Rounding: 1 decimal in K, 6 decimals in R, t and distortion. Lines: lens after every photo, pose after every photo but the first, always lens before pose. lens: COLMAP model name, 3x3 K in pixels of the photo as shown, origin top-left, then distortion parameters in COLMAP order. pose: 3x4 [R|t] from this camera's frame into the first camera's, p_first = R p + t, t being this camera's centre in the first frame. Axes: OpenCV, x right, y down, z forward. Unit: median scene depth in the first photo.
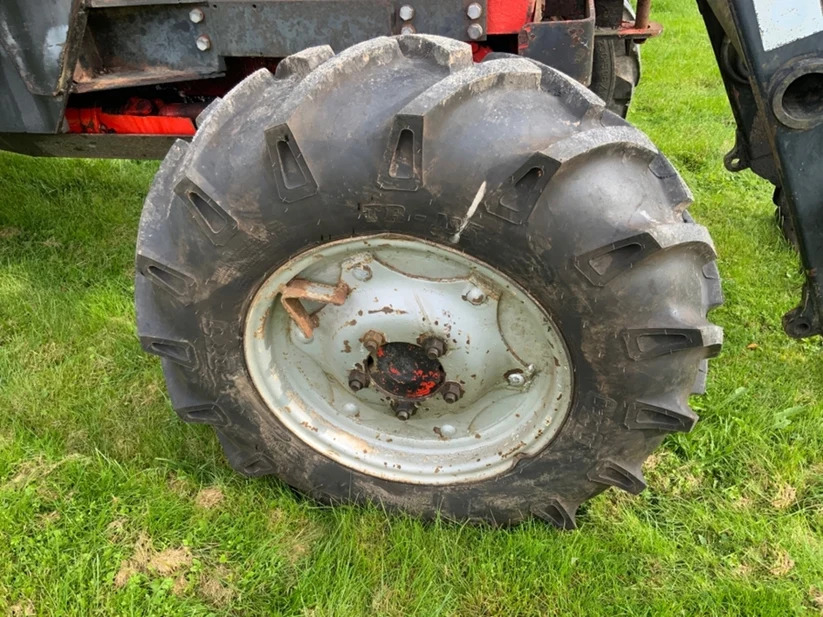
lens RADIAL K [[676.5, 0, 411.5], [0, 676.5, 308.5], [0, 0, 1]] dist [0.097843, -0.183482]
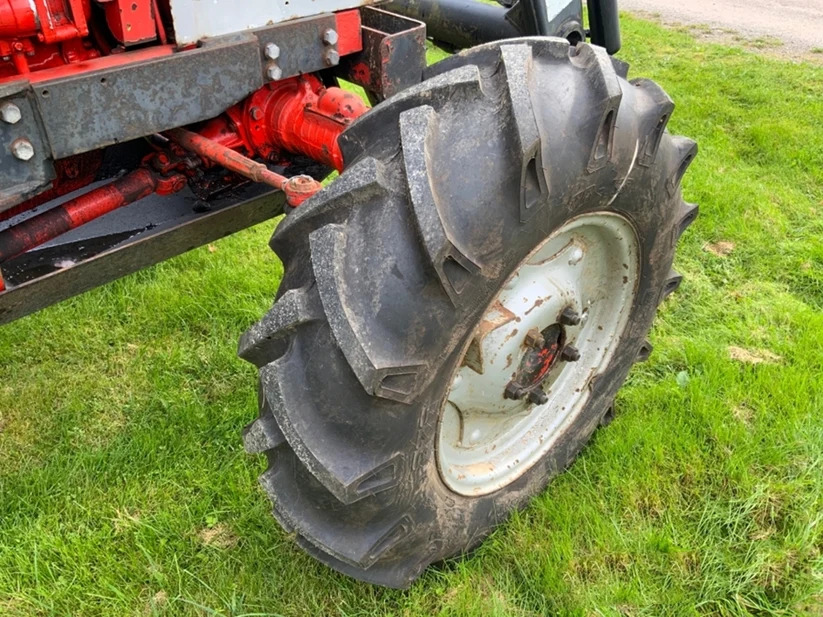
lens RADIAL K [[676.5, 0, 411.5], [0, 676.5, 308.5], [0, 0, 1]] dist [0.097843, -0.183482]
pose [[0.588557, -0.428626, 0.685479, -0.658409], [0.462891, 0.873811, 0.148948, -0.178390], [-0.662822, 0.229638, 0.712695, 0.298277]]
